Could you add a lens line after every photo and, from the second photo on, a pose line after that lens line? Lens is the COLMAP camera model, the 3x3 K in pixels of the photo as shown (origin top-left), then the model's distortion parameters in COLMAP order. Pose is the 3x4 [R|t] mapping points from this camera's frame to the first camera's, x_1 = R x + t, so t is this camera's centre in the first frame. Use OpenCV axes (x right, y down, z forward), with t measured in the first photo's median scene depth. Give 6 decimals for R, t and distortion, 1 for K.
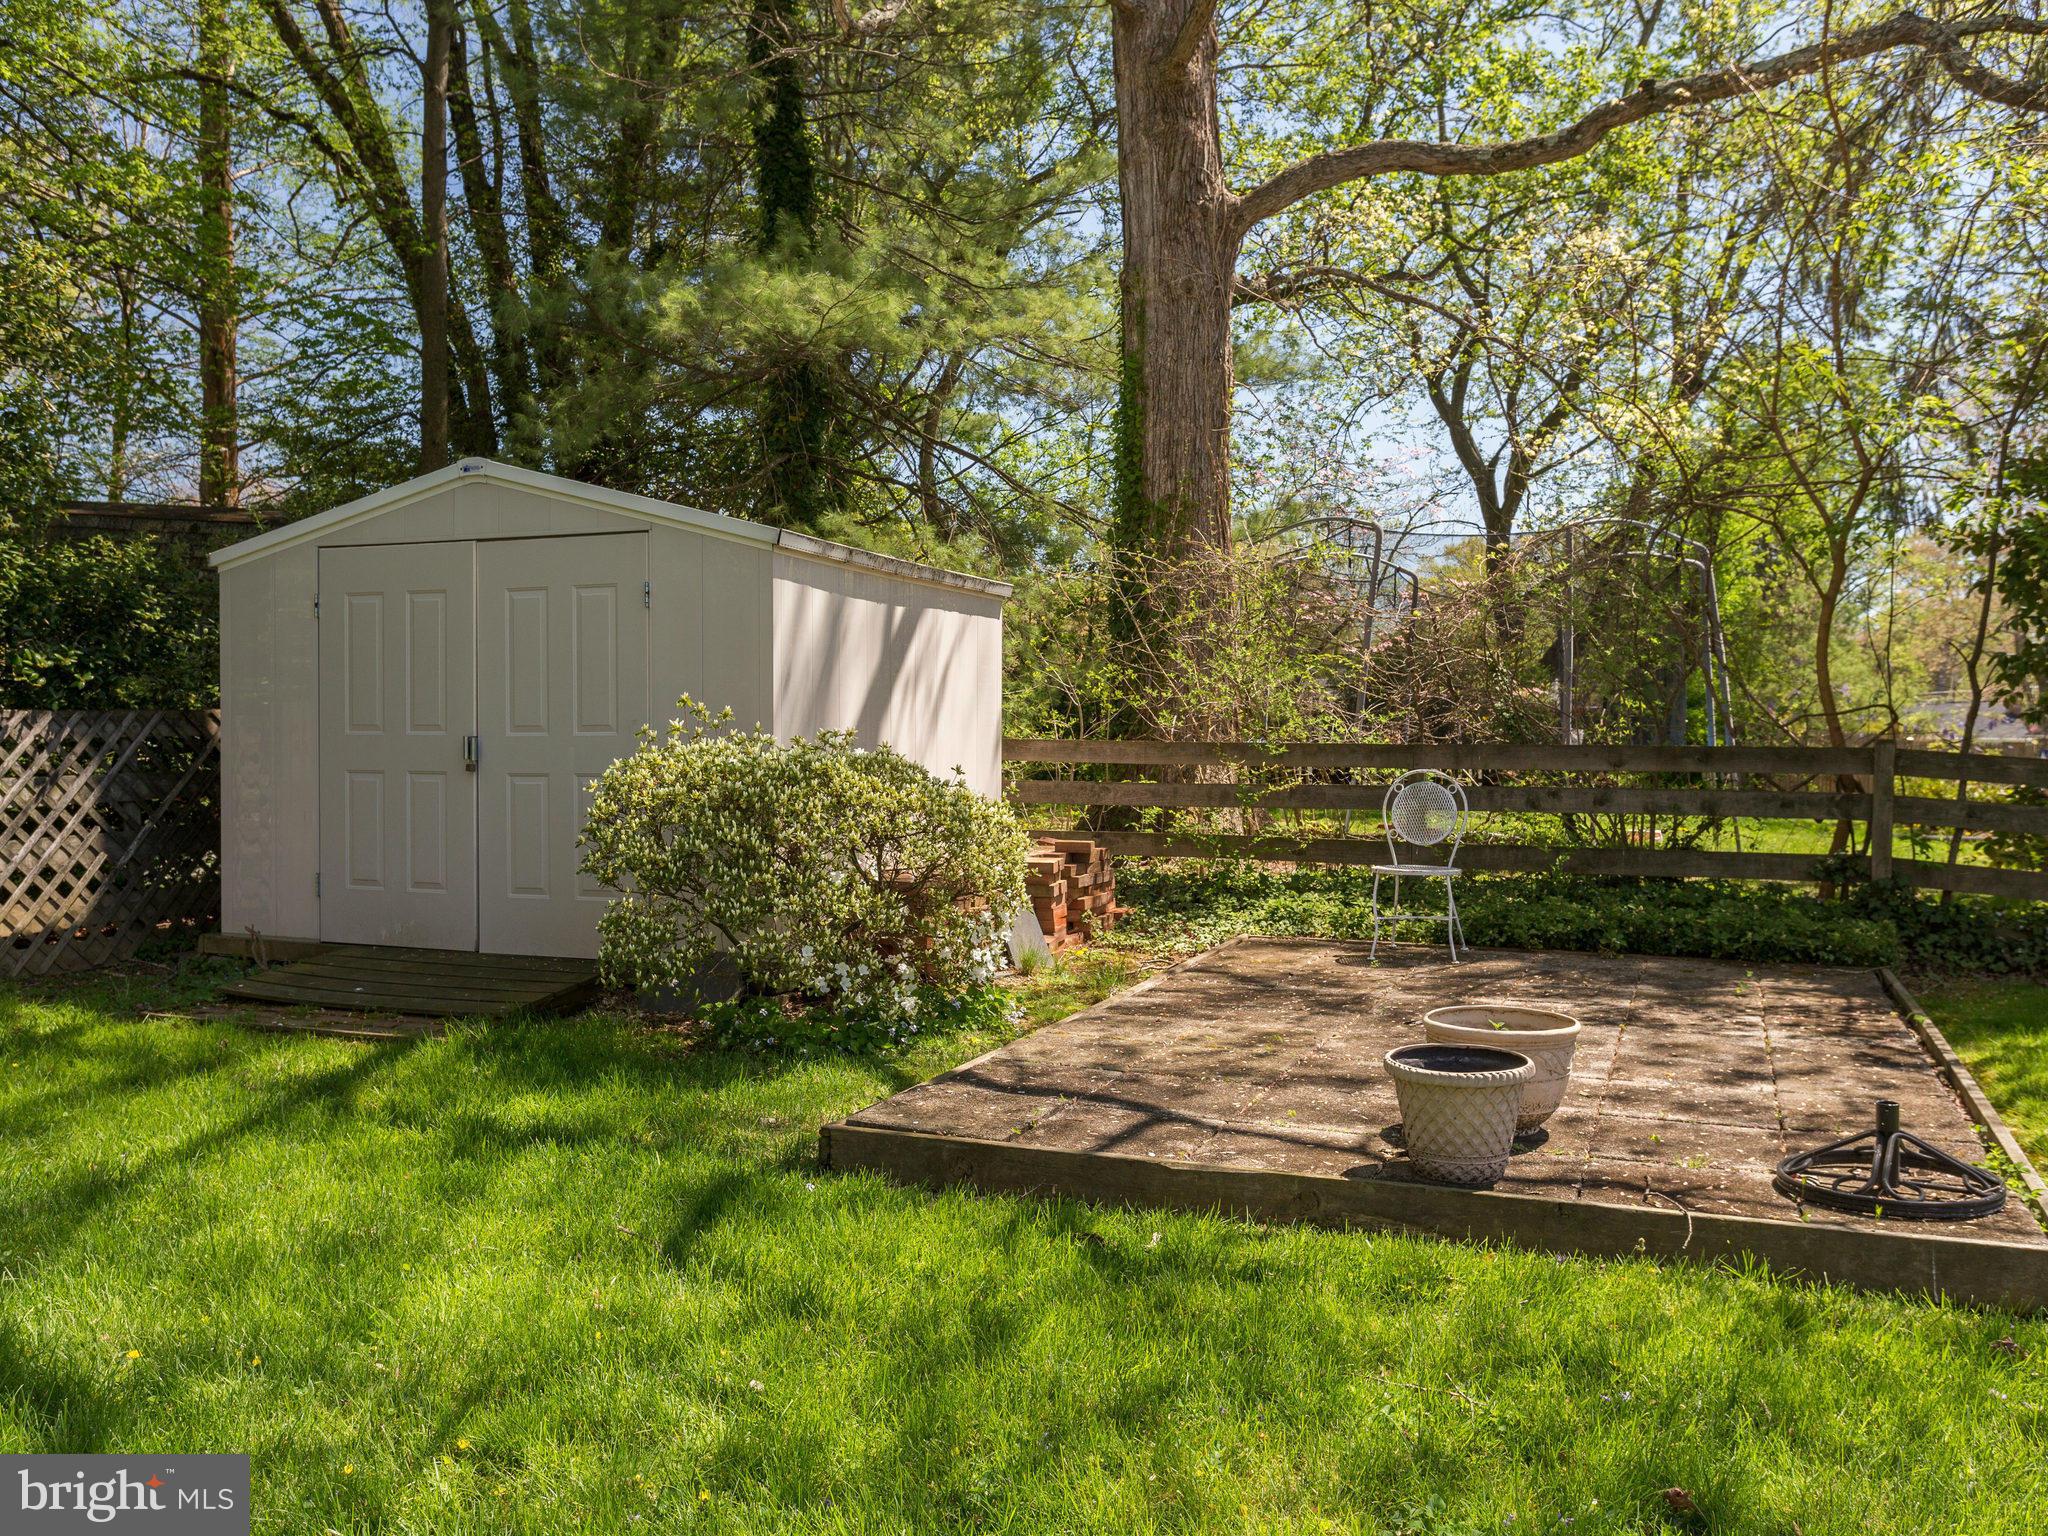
lens RADIAL K [[1098.8, 0, 1008.1], [0, 1098.8, 766.8], [0, 0, 1]] dist [0.001471, 0.001168]
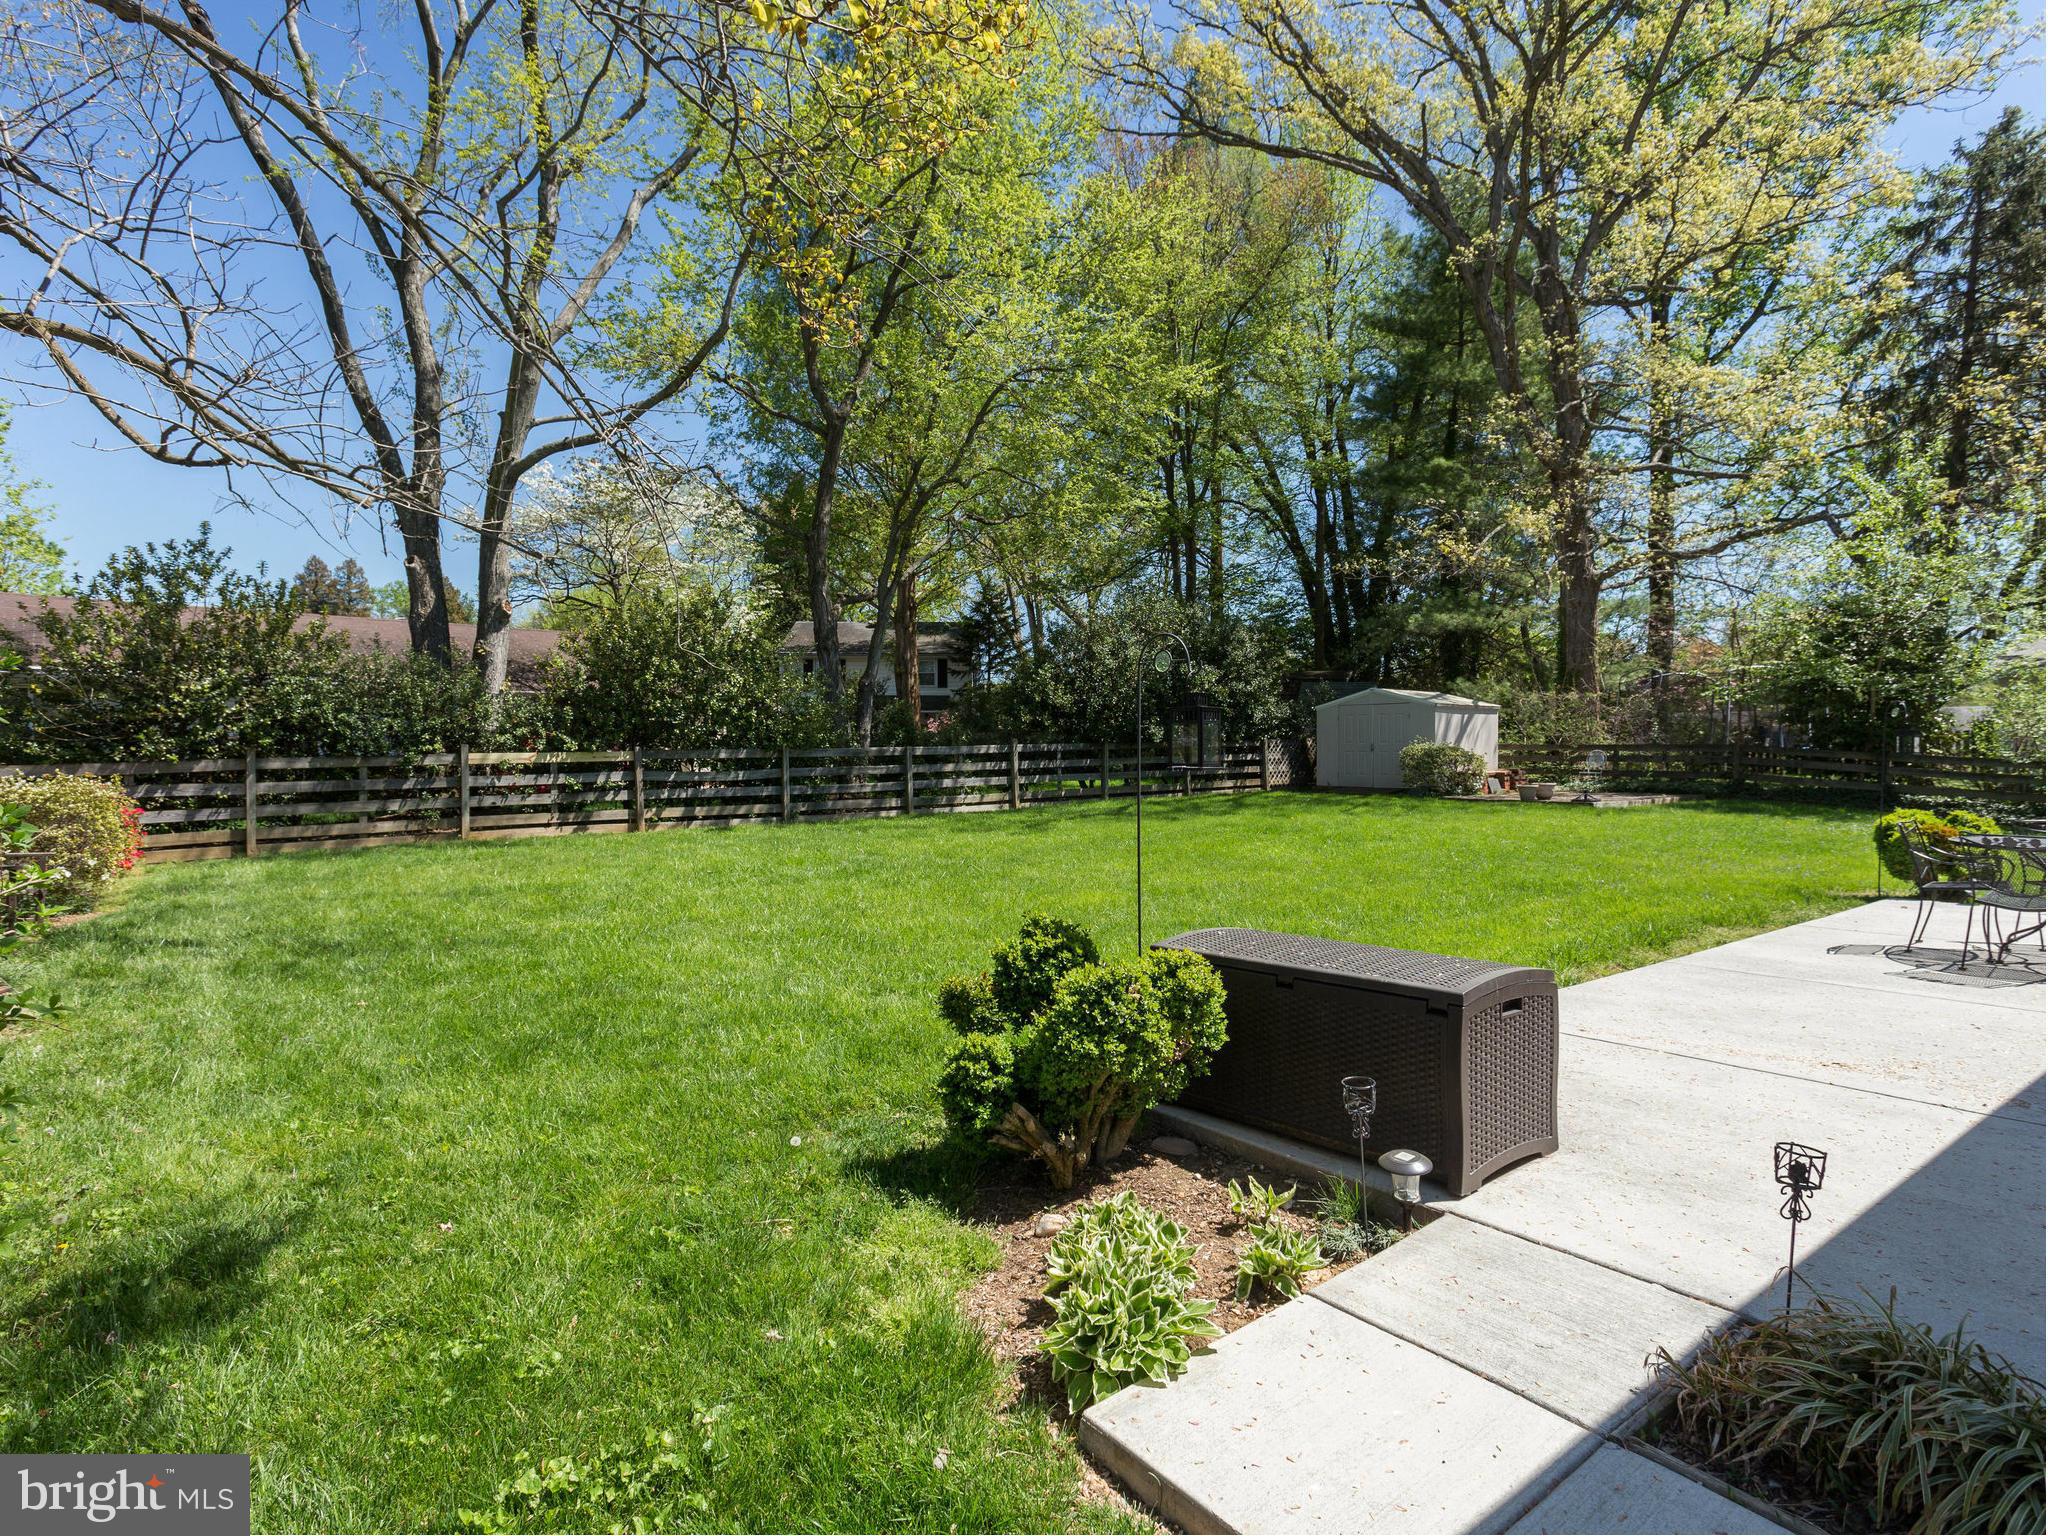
lens RADIAL K [[1098.8, 0, 1008.1], [0, 1098.8, 766.8], [0, 0, 1]] dist [0.001471, 0.001168]
pose [[0.818817, 0.007395, -0.574007, 0.923347], [-0.014918, 0.999853, -0.008398, 0.130169], [0.573861, 0.015439, 0.818807, -3.698568]]
